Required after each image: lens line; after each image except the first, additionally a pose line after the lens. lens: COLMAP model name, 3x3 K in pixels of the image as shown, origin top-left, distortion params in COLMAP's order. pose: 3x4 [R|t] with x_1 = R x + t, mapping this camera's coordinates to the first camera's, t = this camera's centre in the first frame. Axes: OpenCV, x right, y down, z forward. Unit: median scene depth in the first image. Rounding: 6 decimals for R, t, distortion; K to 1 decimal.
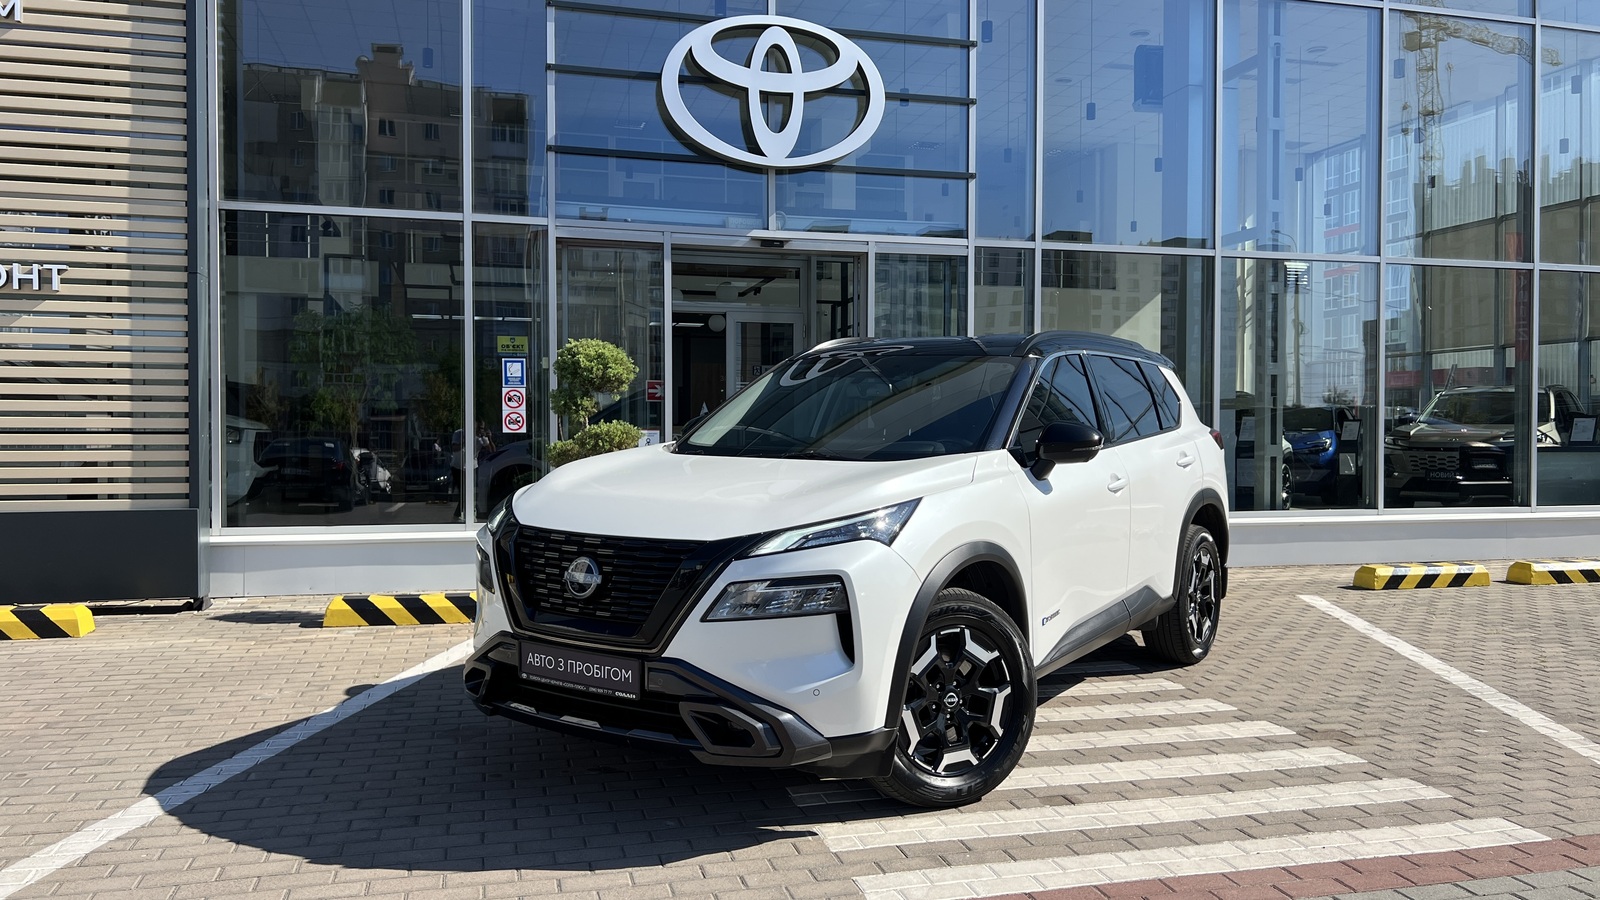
lens RADIAL K [[1210.1, 0, 807.5], [0, 1210.1, 451.8], [0, 0, 1]] dist [0.038323, -0.042519]
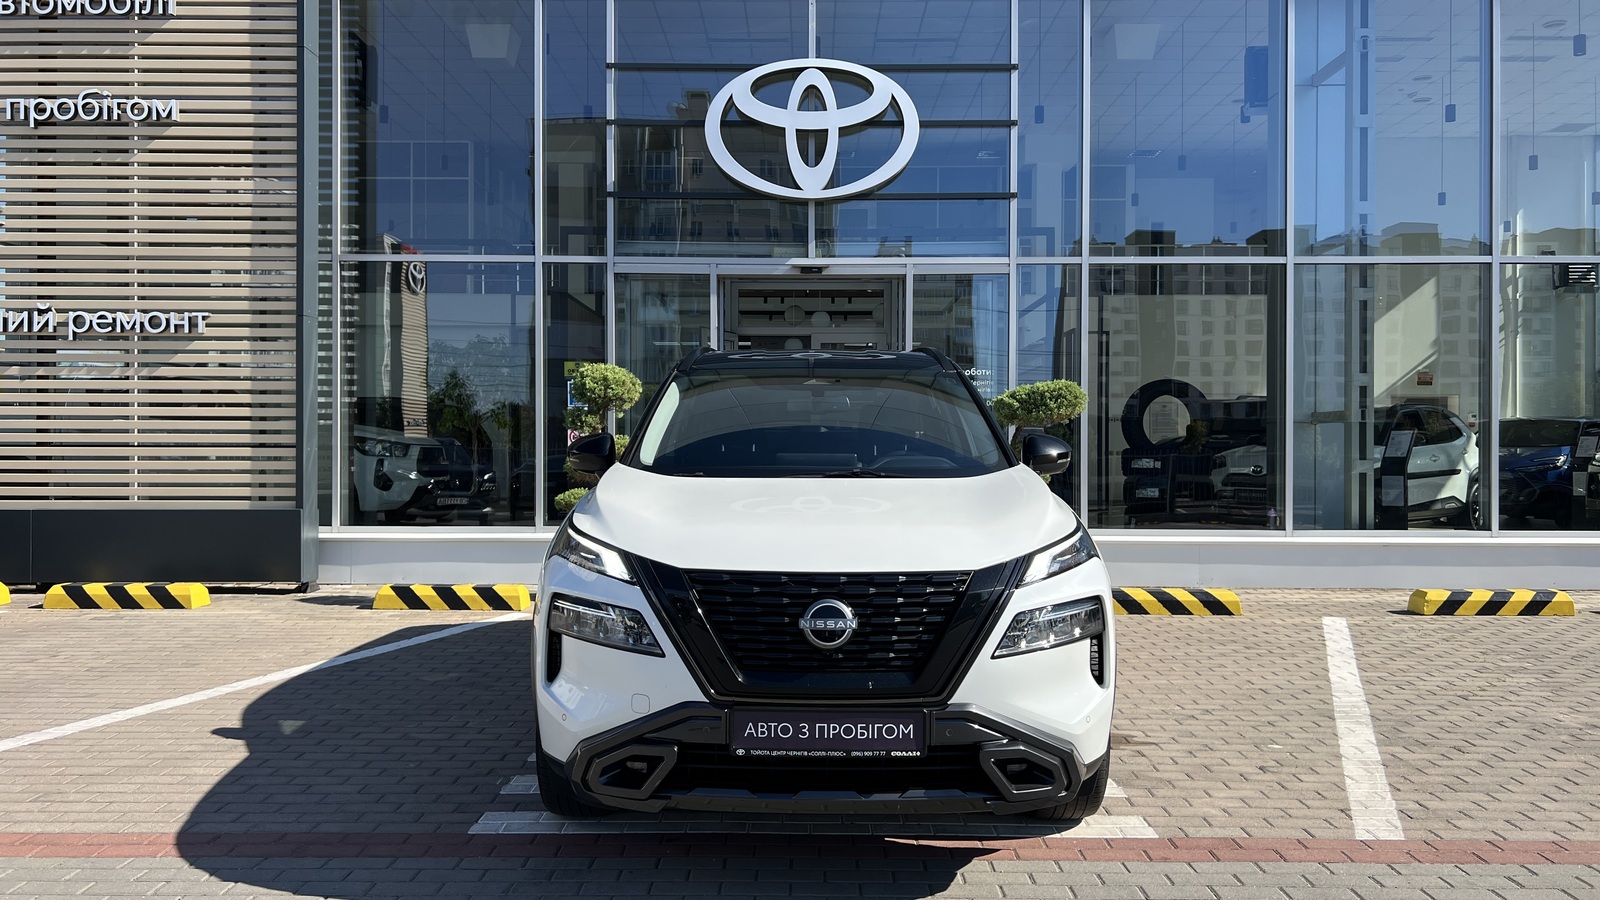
lens RADIAL K [[1210.1, 0, 799.0], [0, 1210.1, 451.8], [0, 0, 1]] dist [0.038323, -0.042519]
pose [[0.963695, 0.000671, -0.267006, 0.276580], [-0.004488, 0.999896, -0.013688, 0.003621], [0.266970, 0.014389, 0.963598, -0.034920]]
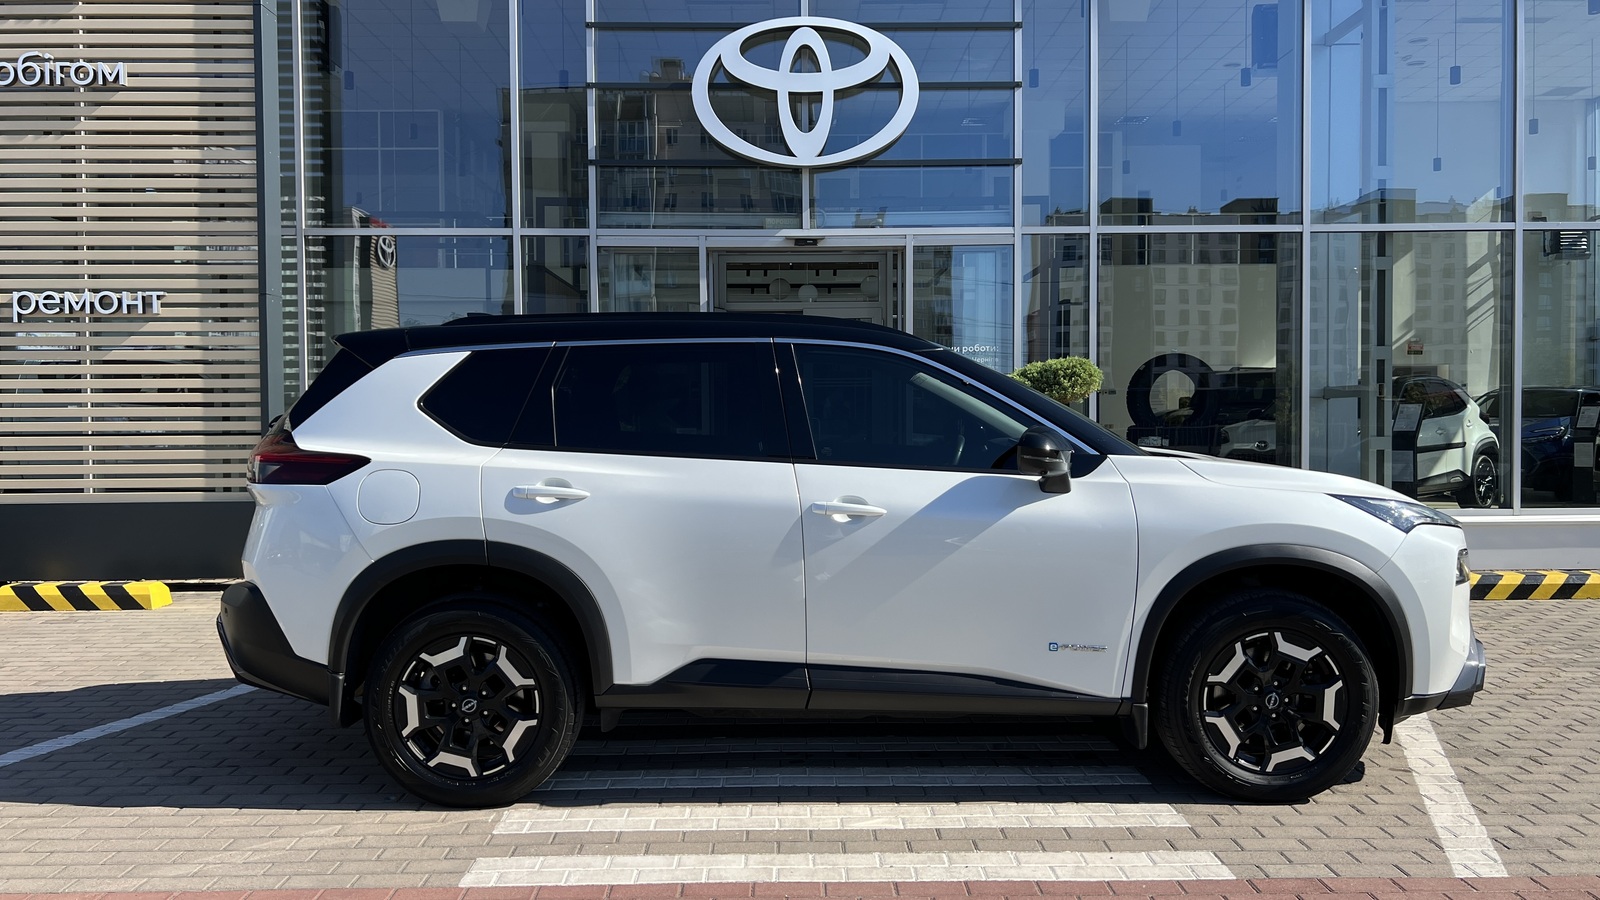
lens RADIAL K [[1210.1, 0, 797.9], [0, 1210.1, 453.2], [0, 0, 1]] dist [0.038323, -0.042519]
pose [[0.968723, -0.002305, -0.248135, 0.242460], [0.005072, 0.999932, 0.010512, -0.006533], [0.248094, -0.011441, 0.968669, 0.015695]]
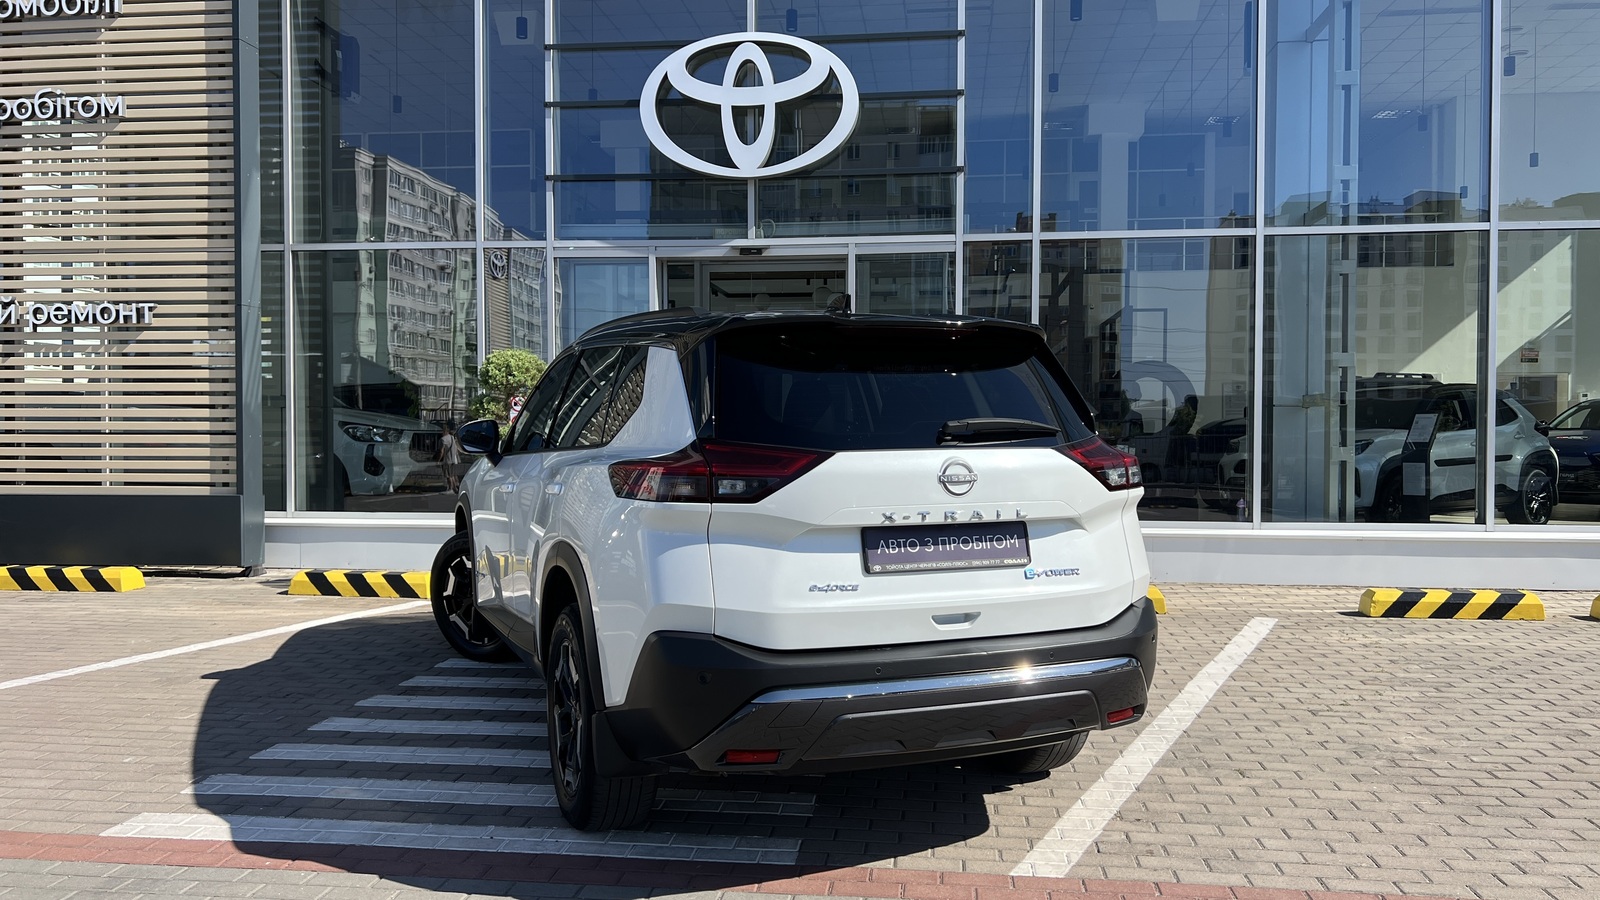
lens RADIAL K [[1210.1, 0, 804.5], [0, 1210.1, 455.9], [0, 0, 1]] dist [0.038323, -0.042519]
pose [[0.927878, 0.007092, -0.372817, 0.453228], [-0.005045, 0.999966, 0.006466, -0.003810], [0.372850, -0.004119, 0.927882, 0.057618]]
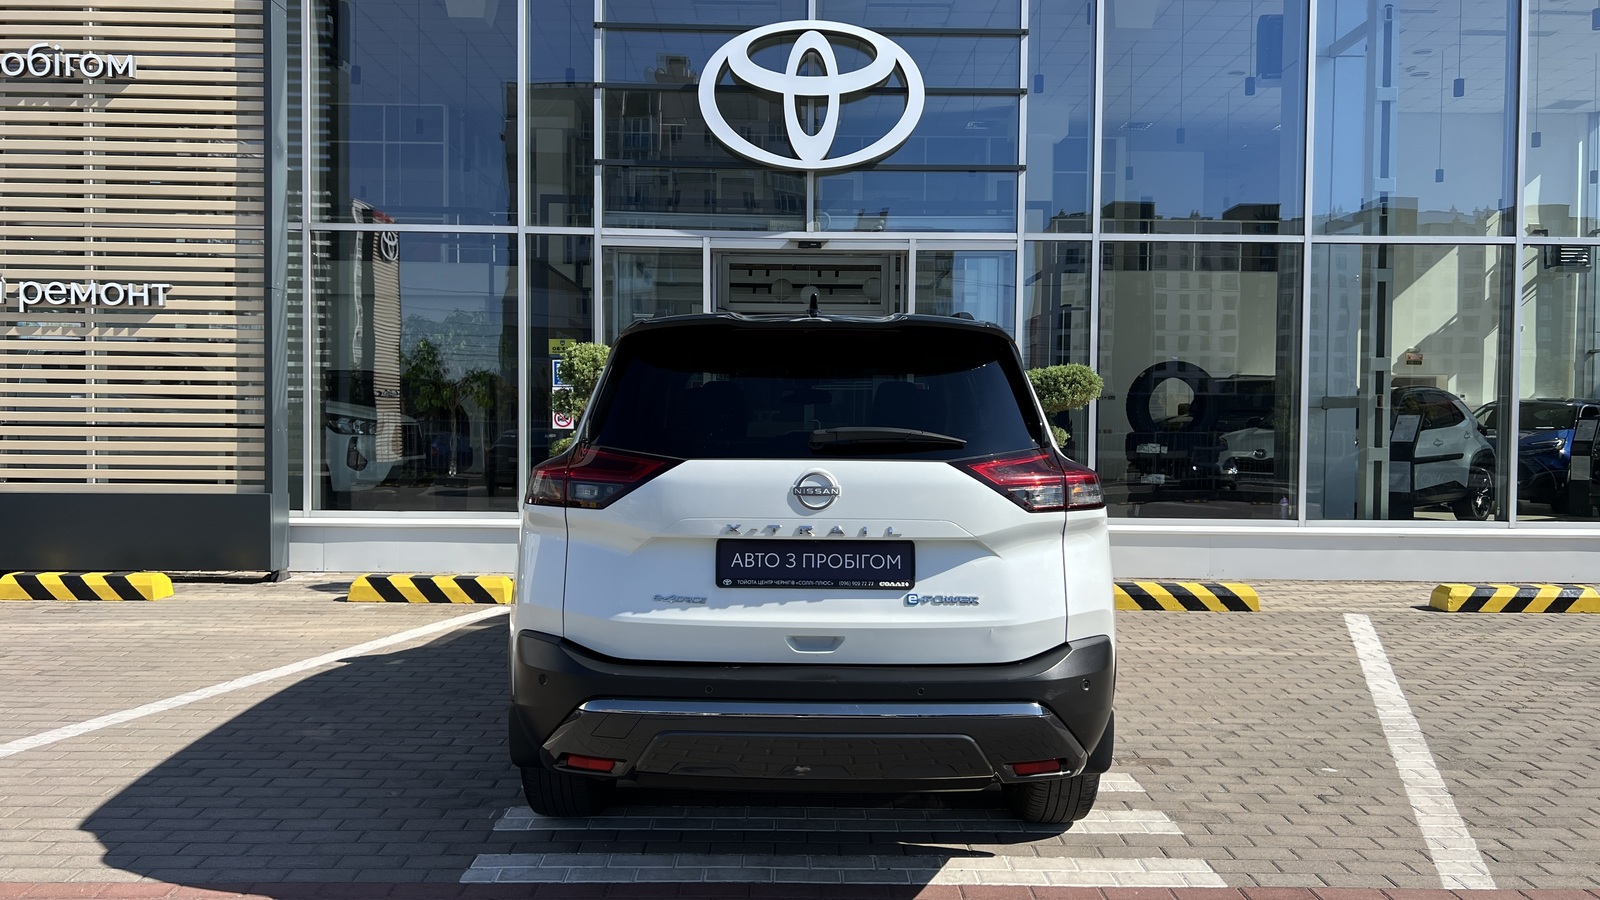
lens RADIAL K [[1210.1, 0, 797.4], [0, 1210.1, 453.2], [0, 0, 1]] dist [0.038323, -0.042519]
pose [[0.968891, 0.013576, -0.247117, 0.241759], [-0.011057, 0.999872, 0.011578, -0.009407], [0.247242, -0.008485, 0.968917, 0.010211]]
